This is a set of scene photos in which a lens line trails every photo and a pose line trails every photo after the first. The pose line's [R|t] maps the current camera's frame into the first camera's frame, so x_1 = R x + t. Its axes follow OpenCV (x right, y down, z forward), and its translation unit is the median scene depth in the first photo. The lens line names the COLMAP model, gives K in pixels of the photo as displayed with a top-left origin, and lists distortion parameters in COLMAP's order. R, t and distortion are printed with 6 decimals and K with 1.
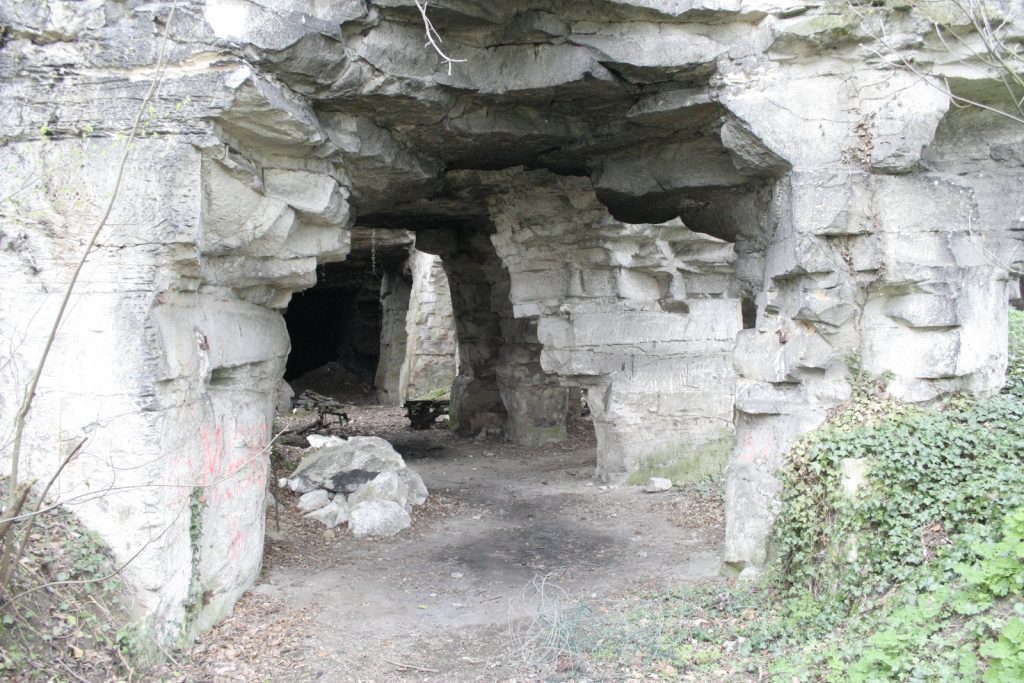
lens RADIAL K [[867.3, 0, 525.7], [0, 867.3, 345.8], [0, 0, 1]] dist [-0.164193, 0.148791]
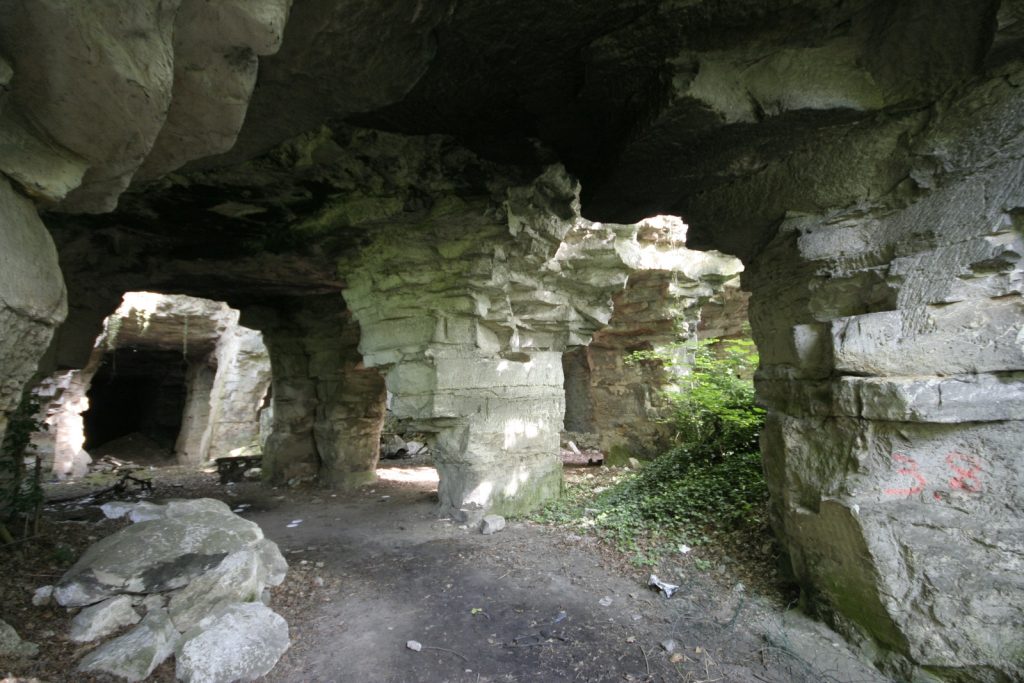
lens RADIAL K [[479.7, 0, 516.4], [0, 479.7, 346.0], [0, 0, 1]] dist [0.005300, -0.006767]
pose [[0.901277, 0.039381, 0.431449, -0.114376], [0.026419, 0.989011, -0.145461, 0.036615], [-0.432436, 0.142499, 0.890333, 0.451070]]
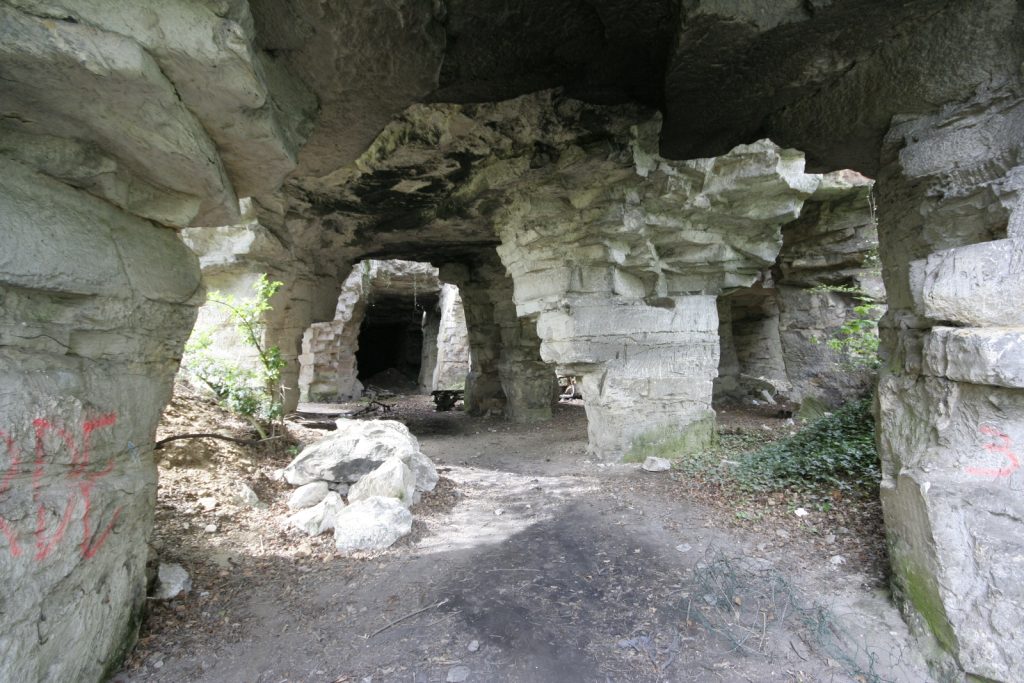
lens RADIAL K [[476.3, 0, 515.6], [0, 476.3, 345.9], [0, 0, 1]] dist [0.010190, -0.012840]
pose [[0.999872, -0.005101, 0.015136, -0.028911], [0.005623, 0.999384, -0.034652, 0.034394], [-0.014950, 0.034733, 0.999285, 0.407472]]
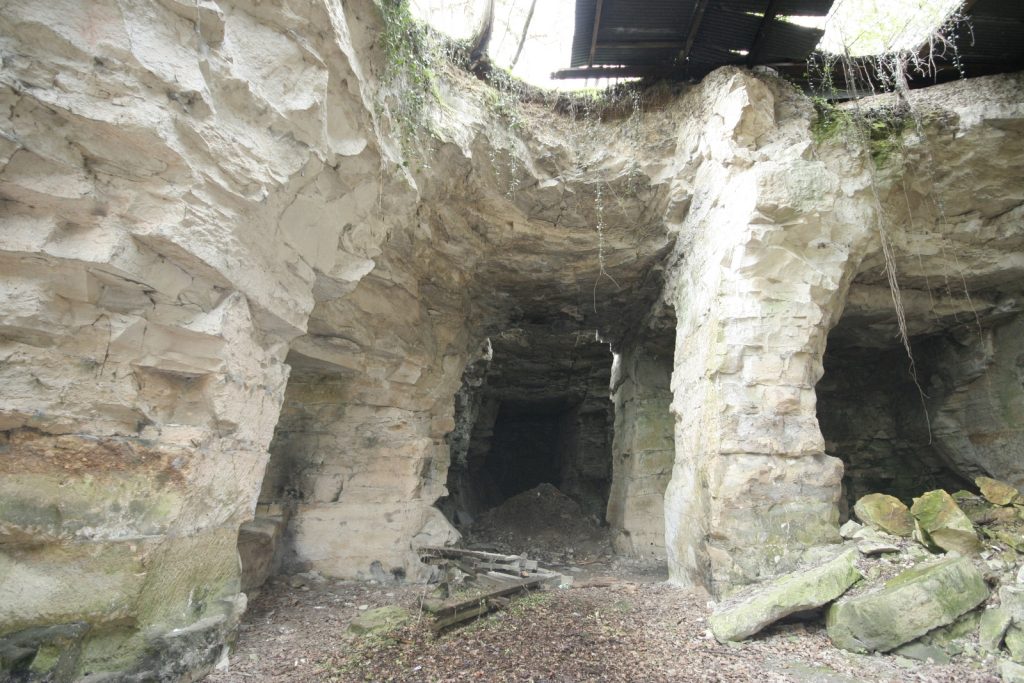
lens RADIAL K [[479.7, 0, 516.4], [0, 479.7, 346.0], [0, 0, 1]] dist [0.005300, -0.006767]
pose [[0.942916, -0.076358, -0.324158, -0.387528], [-0.016513, 0.961443, -0.274509, 0.067629], [0.332621, 0.264192, 0.905299, 2.120602]]
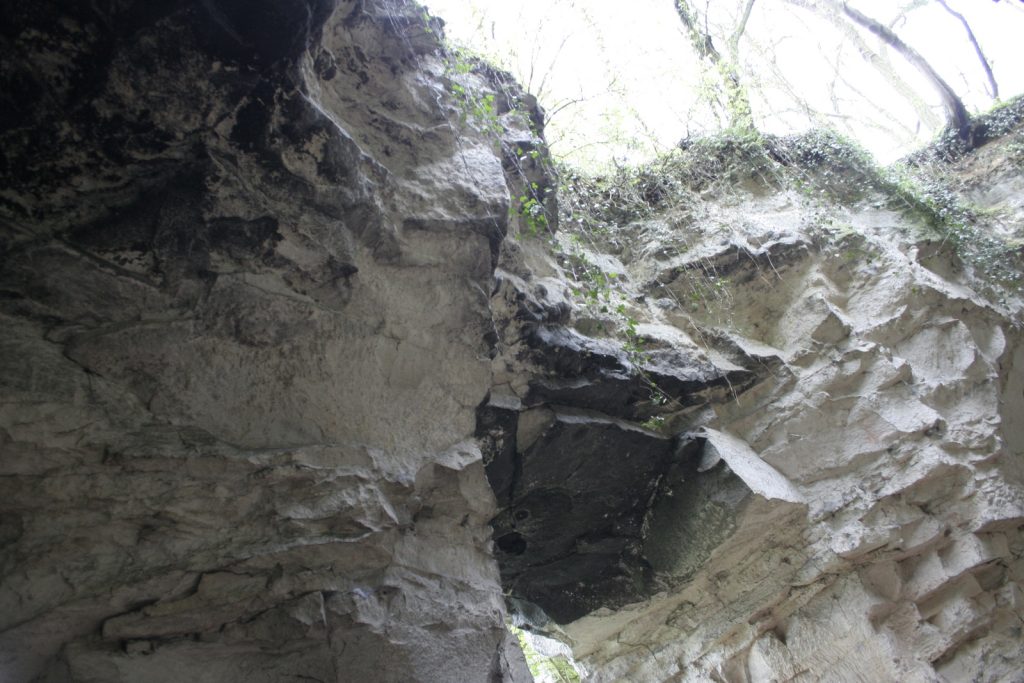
lens RADIAL K [[867.3, 0, 525.7], [0, 867.3, 345.8], [0, 0, 1]] dist [-0.164193, 0.148791]
pose [[0.255254, -0.637116, -0.727275, -0.189263], [0.338065, 0.763525, -0.550220, 0.059498], [0.905846, -0.105420, 0.410279, 1.670494]]
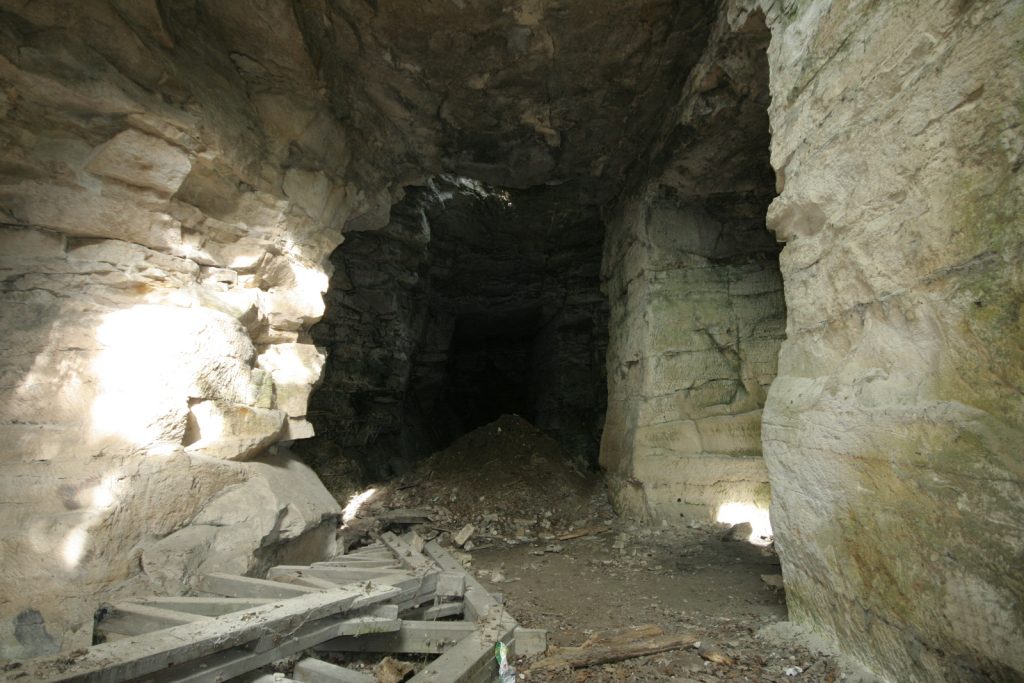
lens RADIAL K [[479.7, 0, 516.4], [0, 479.7, 346.0], [0, 0, 1]] dist [0.005300, -0.006767]
pose [[0.954369, -0.070713, -0.290136, -0.492699], [0.024615, 0.986882, -0.159559, 0.085660], [0.297613, 0.145136, 0.943590, 2.607950]]
